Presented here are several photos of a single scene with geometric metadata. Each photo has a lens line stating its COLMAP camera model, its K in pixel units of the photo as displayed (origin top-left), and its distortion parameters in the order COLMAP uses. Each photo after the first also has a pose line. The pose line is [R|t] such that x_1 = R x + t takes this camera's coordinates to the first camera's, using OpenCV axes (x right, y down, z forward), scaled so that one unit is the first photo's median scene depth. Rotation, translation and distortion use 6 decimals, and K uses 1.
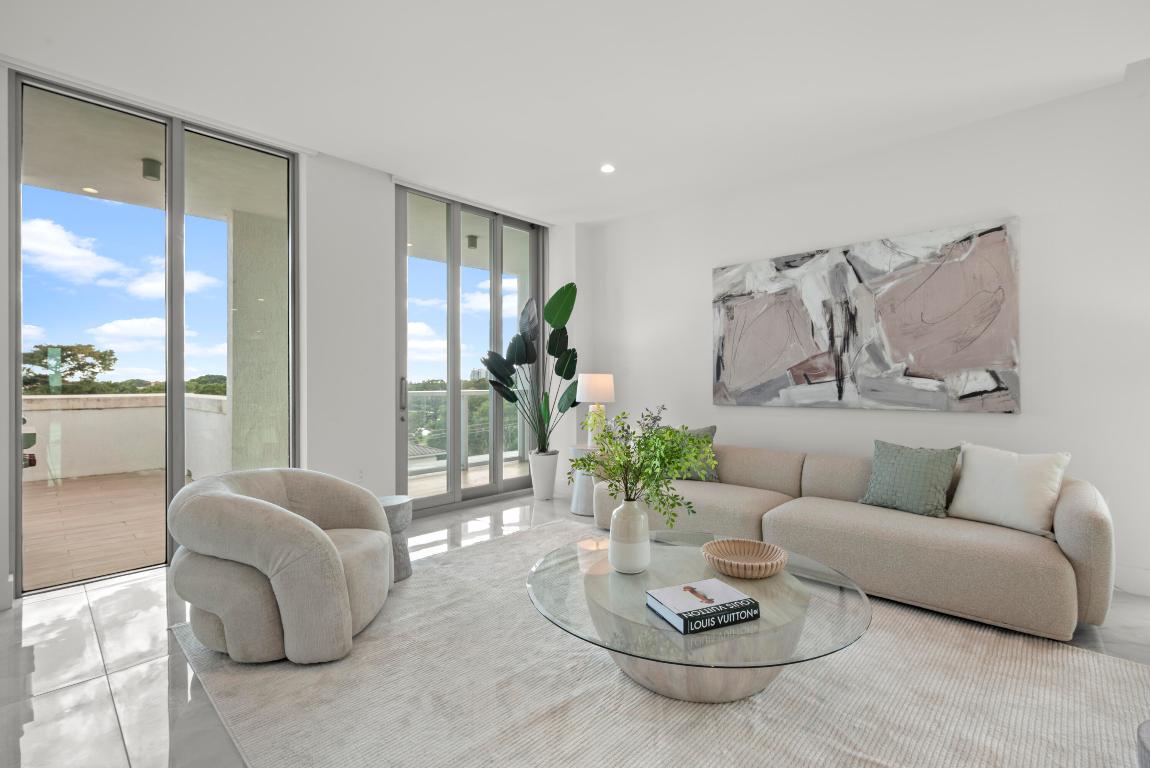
lens RADIAL K [[512.9, 0, 577.2], [0, 512.9, 379.9], [0, 0, 1]] dist [-0.000479, 0.000238]
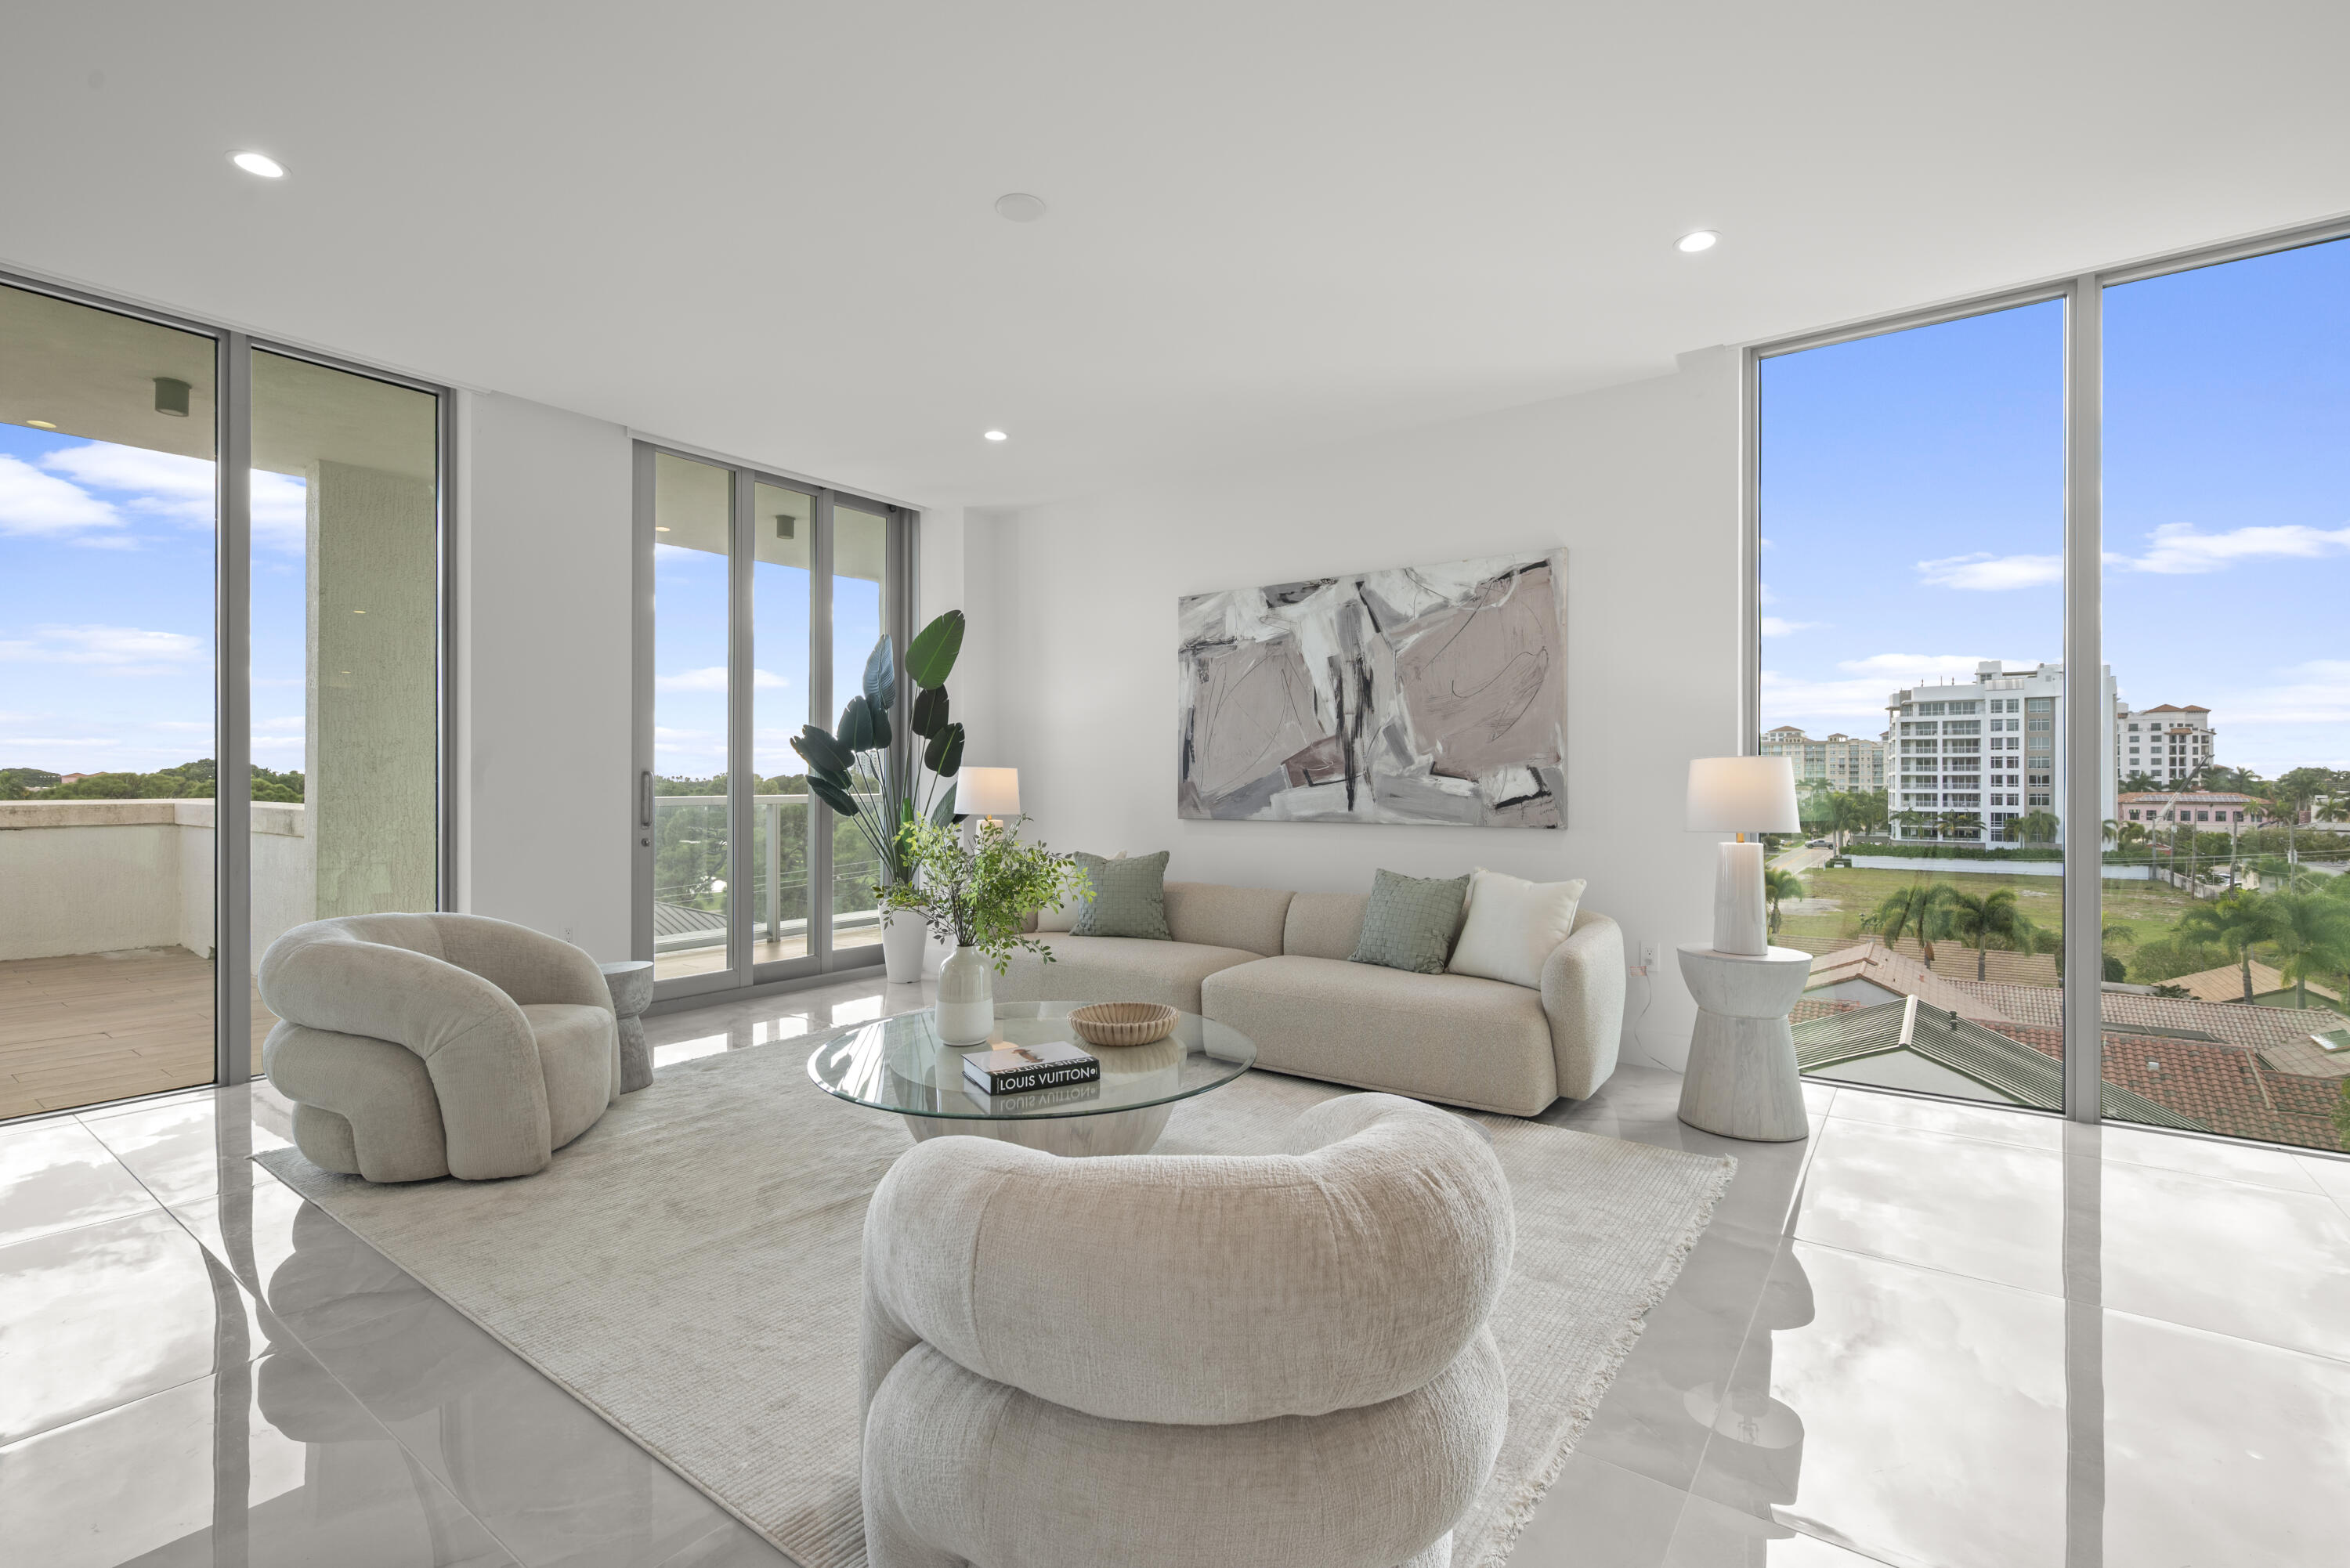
lens RADIAL K [[1048.9, 0, 1180.8], [0, 1048.9, 780.1], [0, 0, 1]] dist [0.000852, -0.000171]
pose [[0.992130, 0.005490, 0.125092, 0.128433], [-0.005928, 0.999978, 0.003129, -0.002103], [-0.125072, -0.003846, 0.992140, -0.291198]]
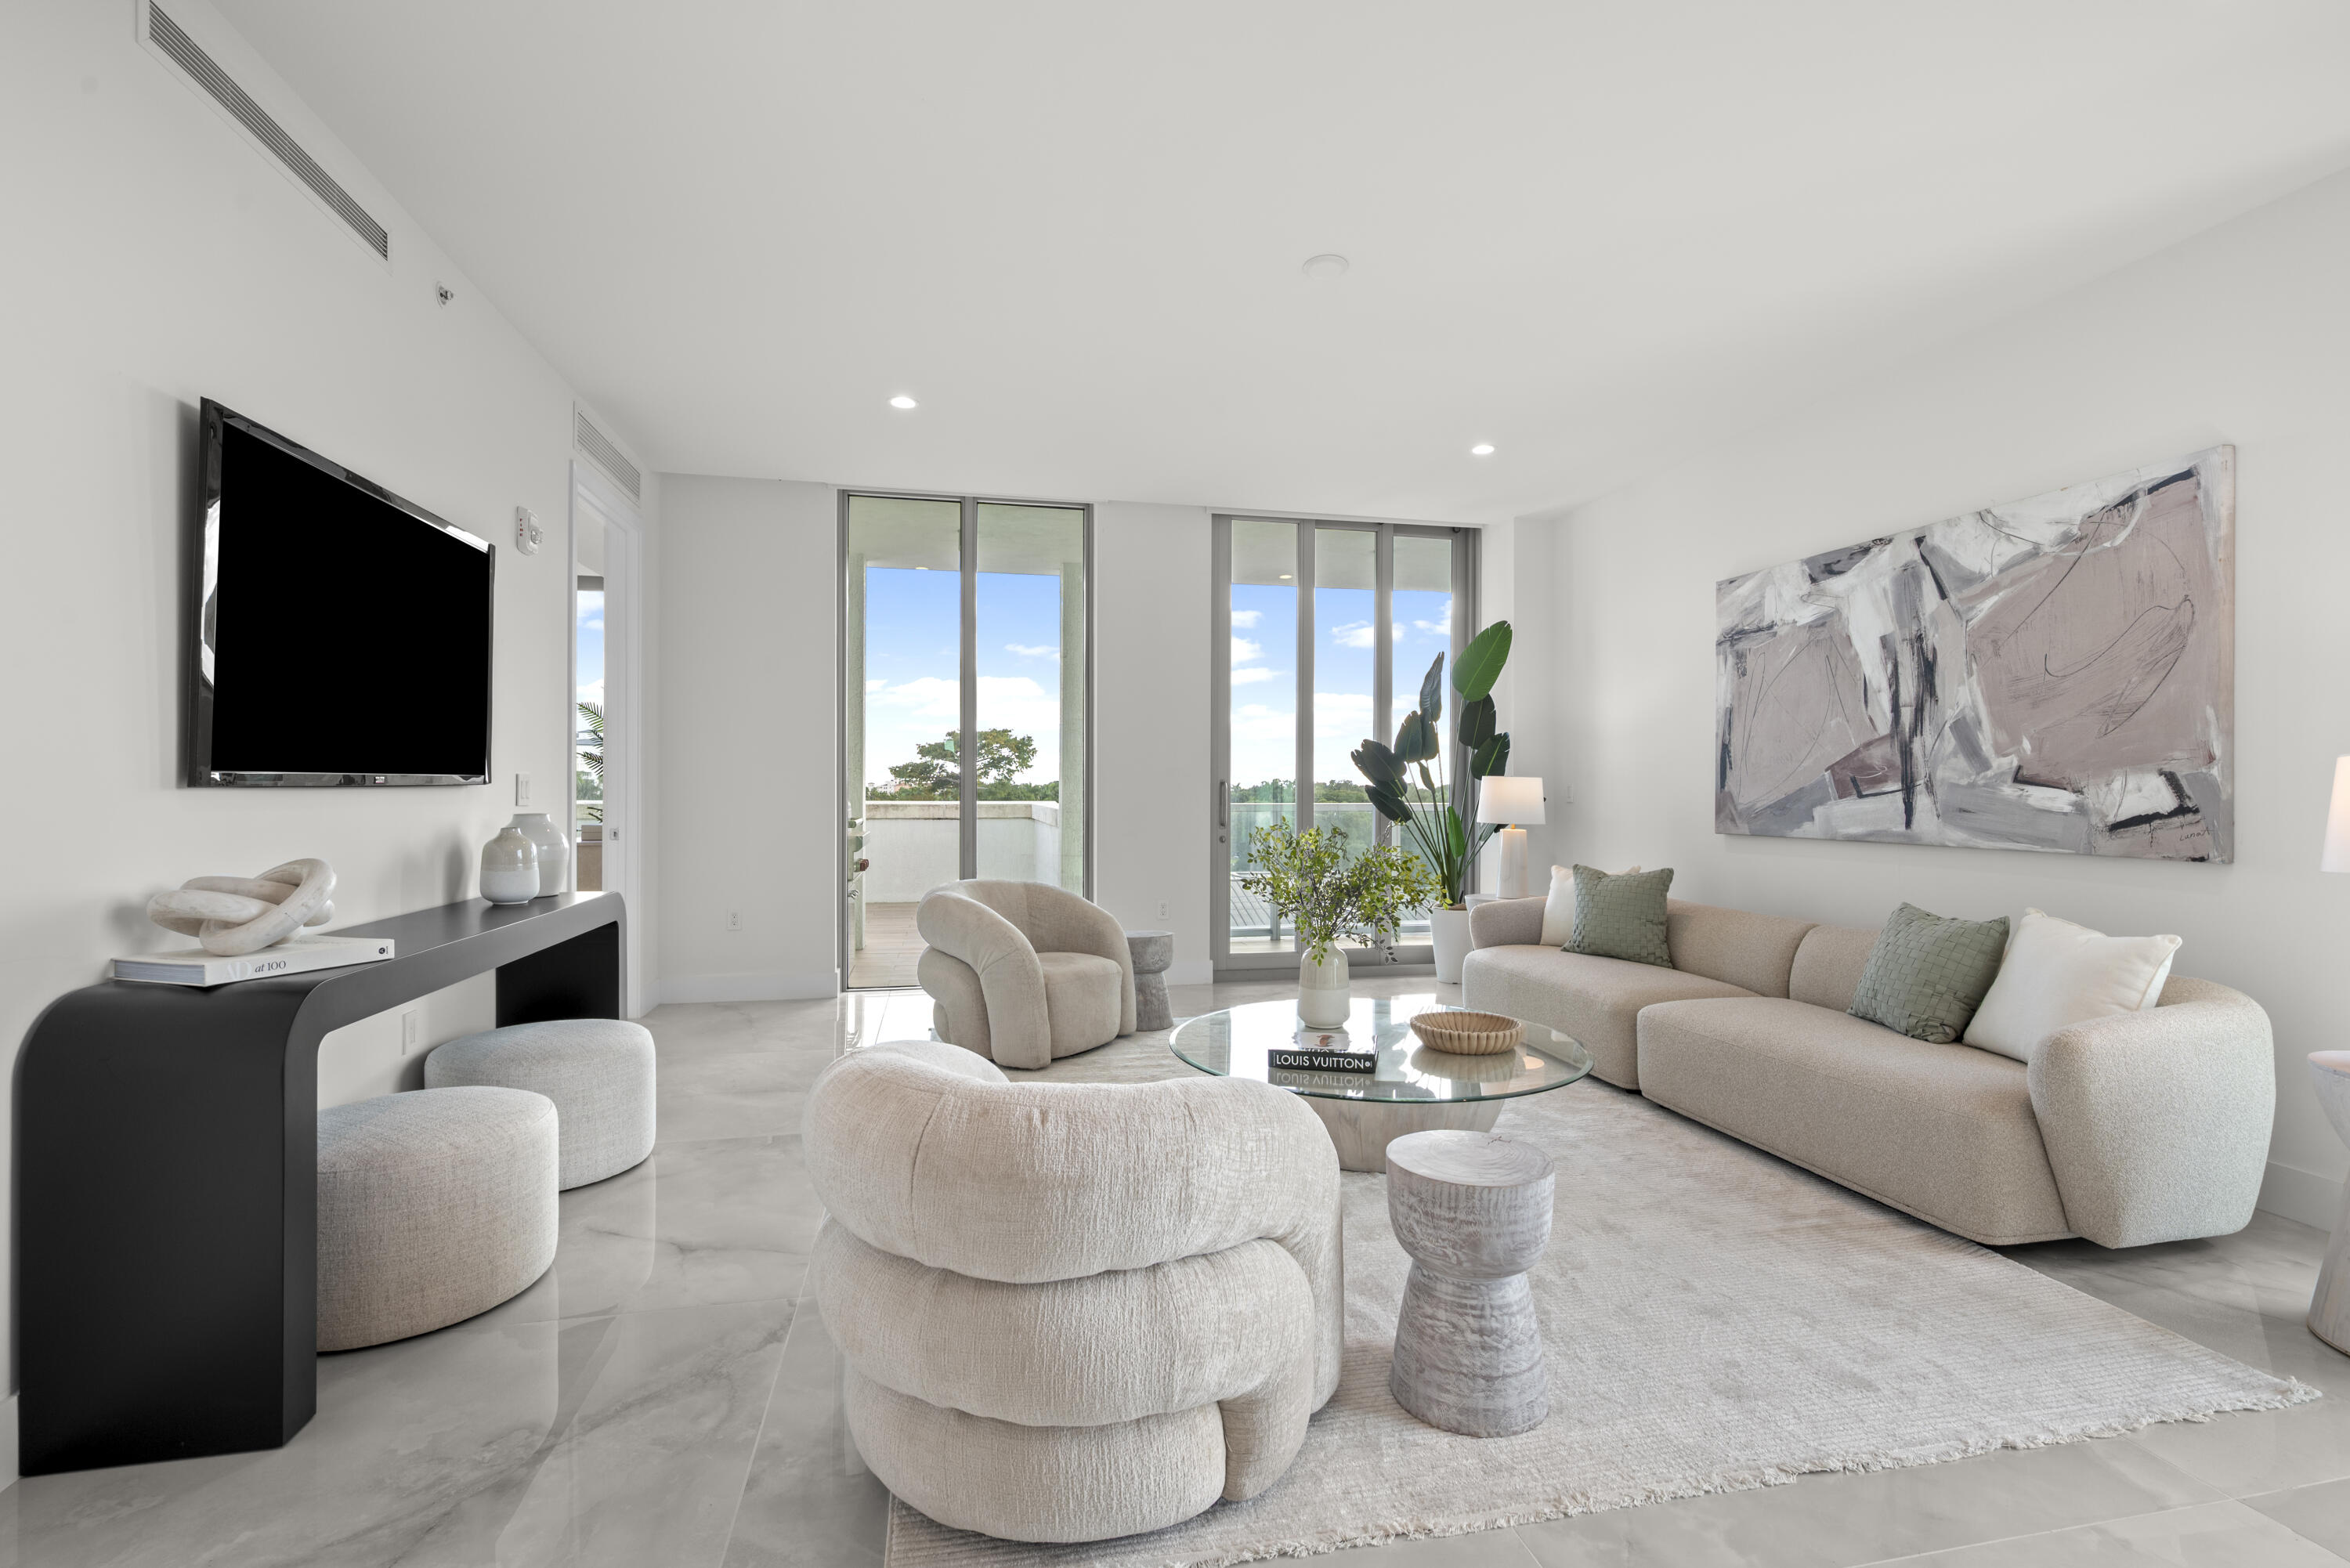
lens RADIAL K [[1049.5, 0, 1179.0], [0, 1049.5, 788.1], [0, 0, 1]] dist [-0.000602, -0.000010]
pose [[0.825601, 0.006483, -0.564218, 0.492421], [-0.004141, 0.999977, 0.005430, -0.003809], [0.564240, -0.002147, 0.825608, -0.275846]]
